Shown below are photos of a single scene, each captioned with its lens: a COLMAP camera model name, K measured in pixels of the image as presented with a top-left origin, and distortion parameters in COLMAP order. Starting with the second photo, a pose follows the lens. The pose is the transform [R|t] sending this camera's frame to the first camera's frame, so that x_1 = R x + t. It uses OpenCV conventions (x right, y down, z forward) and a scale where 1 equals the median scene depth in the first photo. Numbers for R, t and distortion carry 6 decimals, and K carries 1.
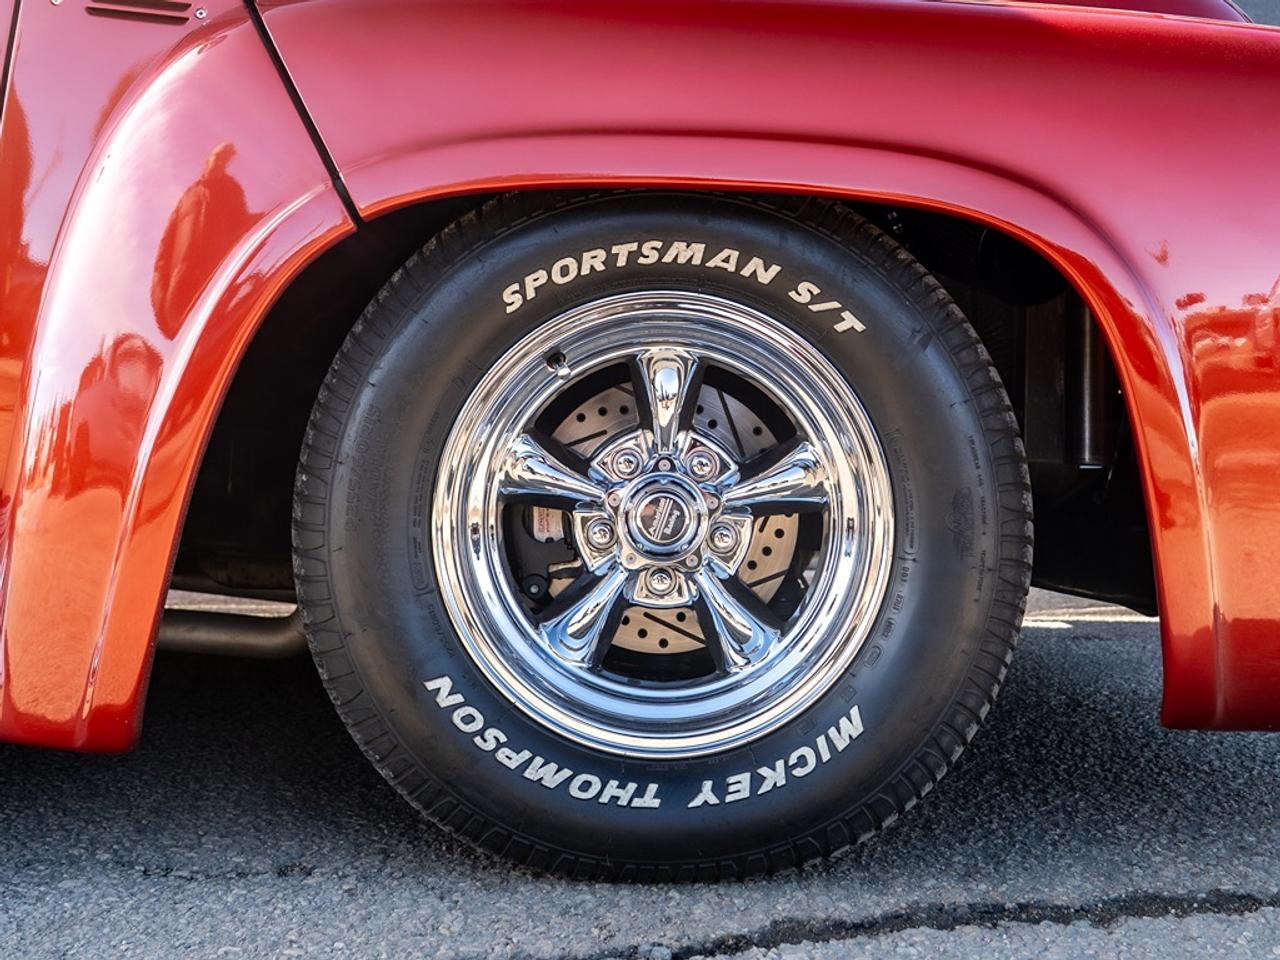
lens RADIAL K [[684.5, 0, 640.0], [0, 684.5, 480.0], [0, 0, 1]] dist [-0.004202, -0.000932]
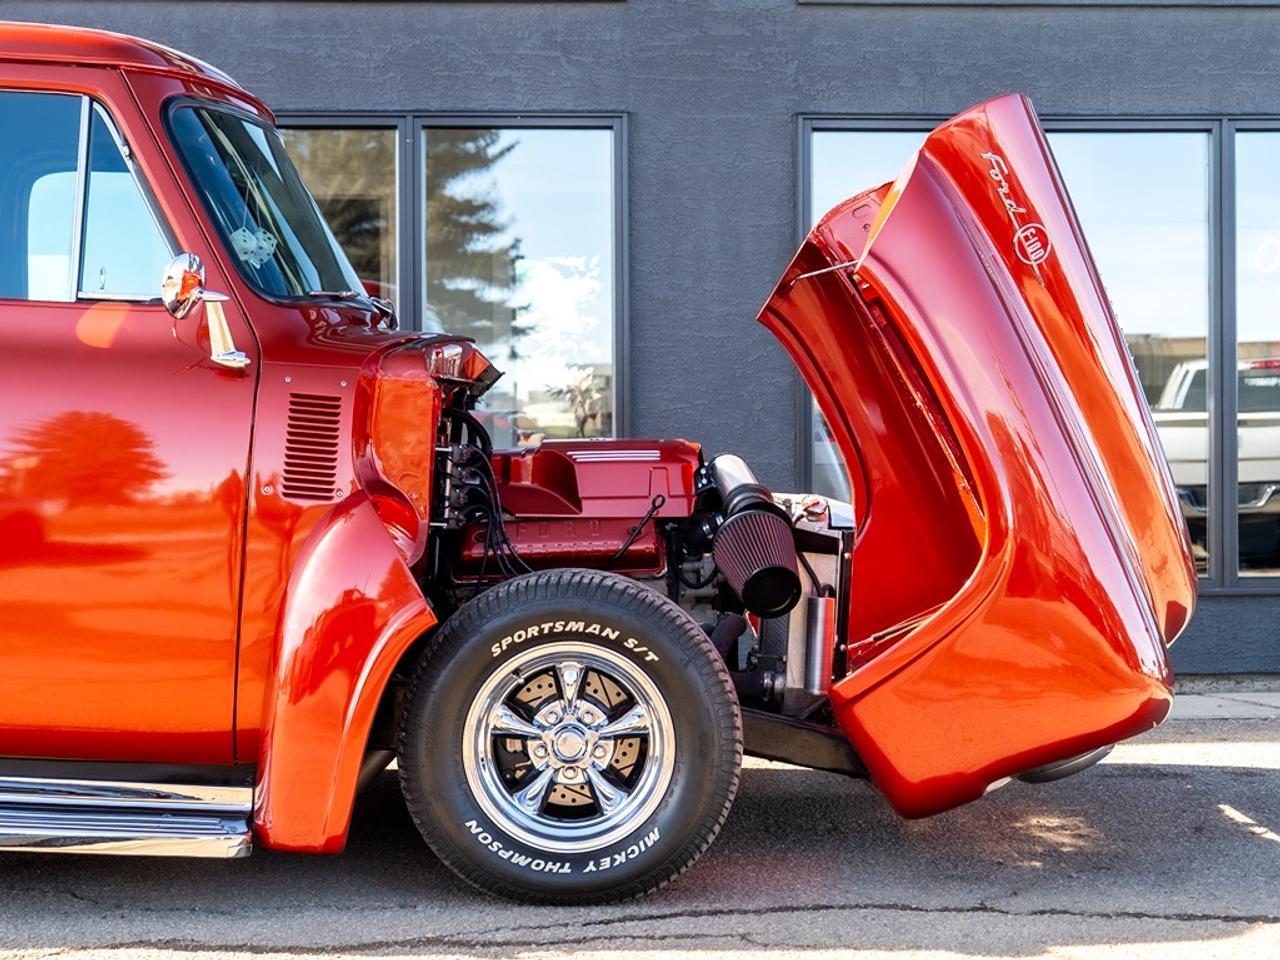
lens RADIAL K [[2063.7, 0, 640.0], [0, 2063.7, 480.0], [0, 0, 1]] dist [0.001699, 0.027803]
pose [[0.999578, -0.028972, -0.001914, 0.292743], [0.028972, 0.990872, 0.131659, -1.623590], [-0.001918, -0.131659, 0.991293, -5.334514]]
